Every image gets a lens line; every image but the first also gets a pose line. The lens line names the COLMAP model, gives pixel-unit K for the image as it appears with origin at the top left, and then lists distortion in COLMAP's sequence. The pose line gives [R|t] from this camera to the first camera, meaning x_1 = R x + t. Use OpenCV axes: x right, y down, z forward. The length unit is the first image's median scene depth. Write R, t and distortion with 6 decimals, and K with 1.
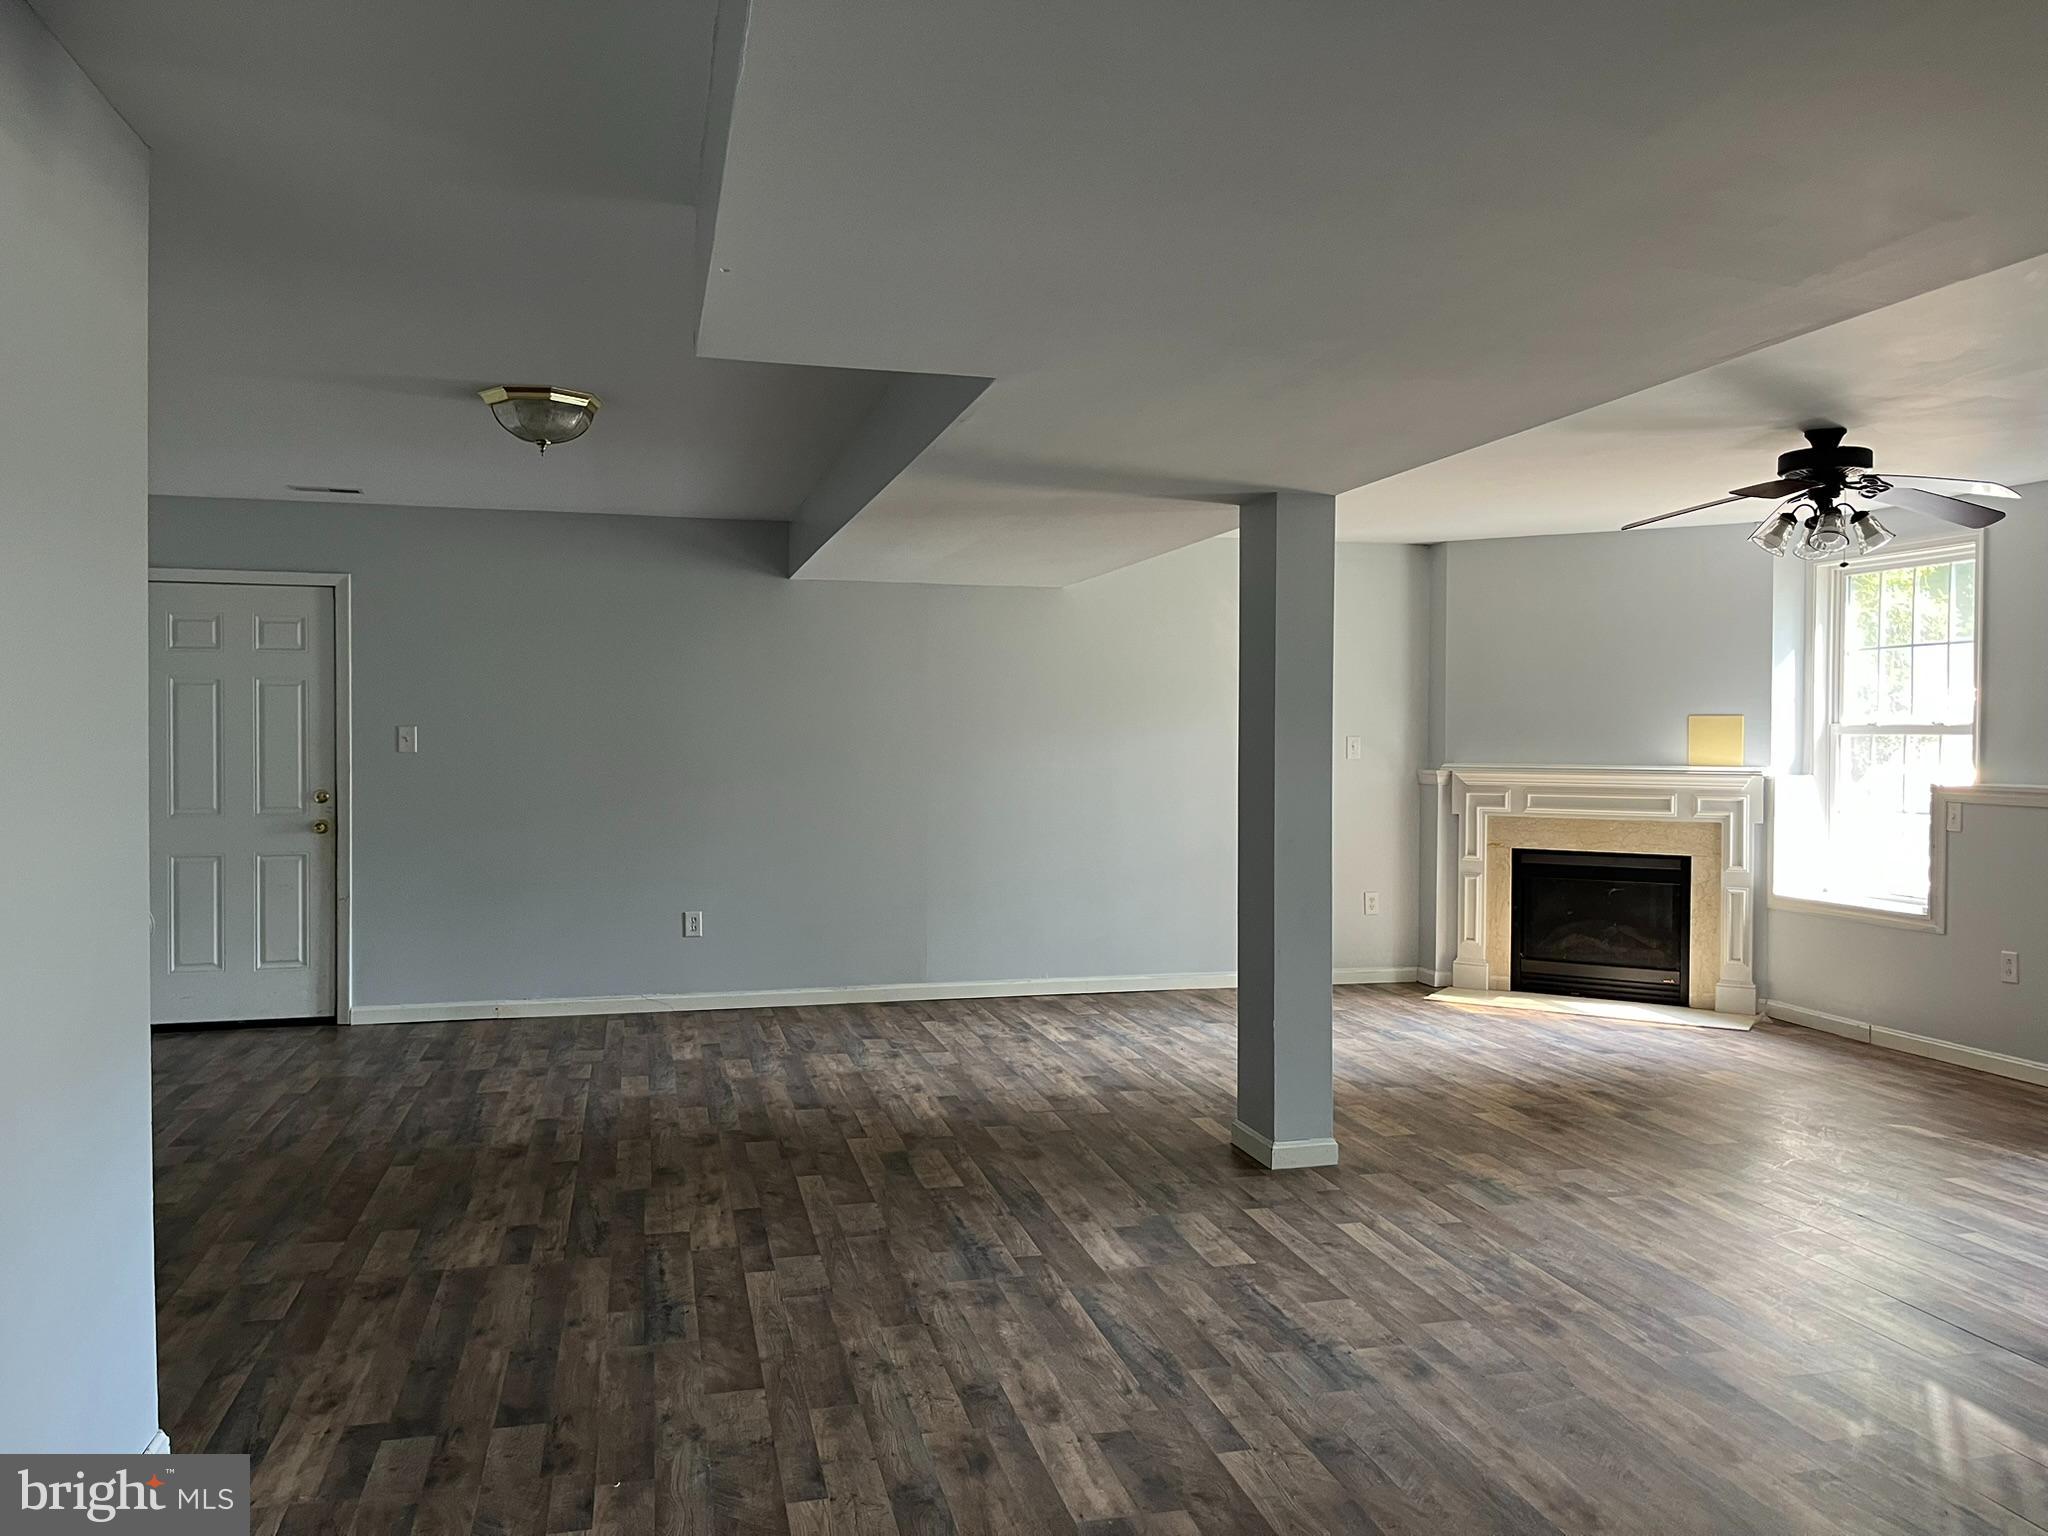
lens RADIAL K [[1584.4, 0, 1050.7], [0, 1584.4, 730.0], [0, 0, 1]] dist [0.058171, -0.087503]
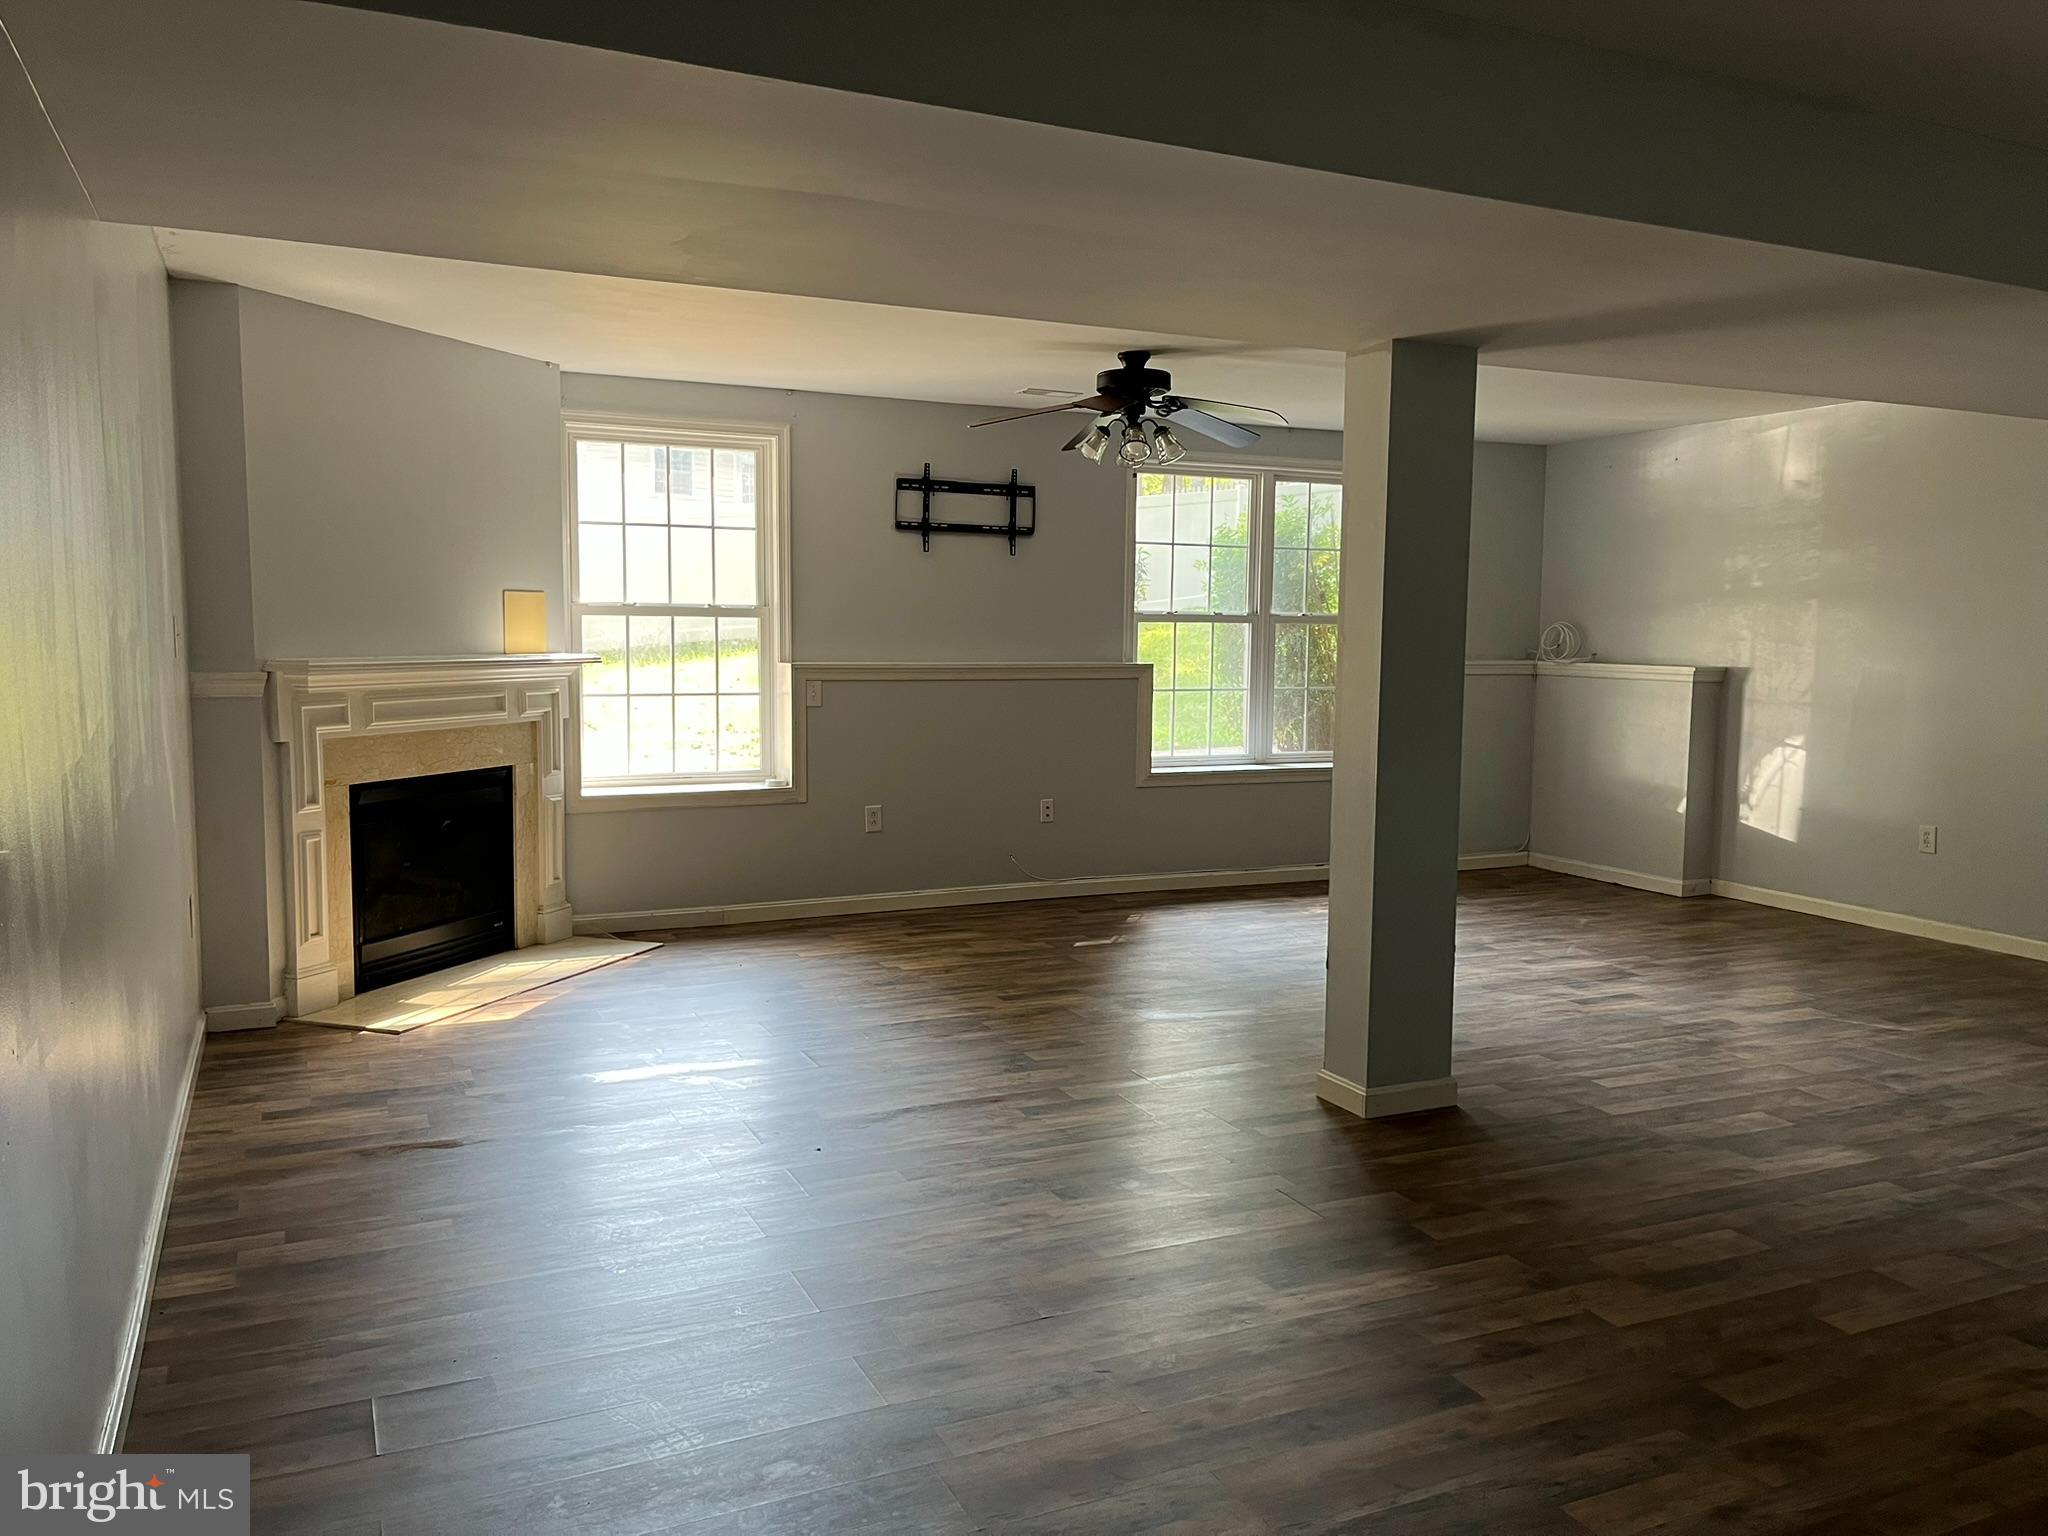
lens RADIAL K [[1584.4, 0, 993.2], [0, 1584.4, 750.8], [0, 0, 1]] dist [0.058171, -0.087503]
pose [[-0.184364, -0.085026, 0.979173, -0.851405], [-0.010886, 0.996367, 0.084470, 0.001367], [-0.982798, 0.004914, -0.184619, 1.772255]]
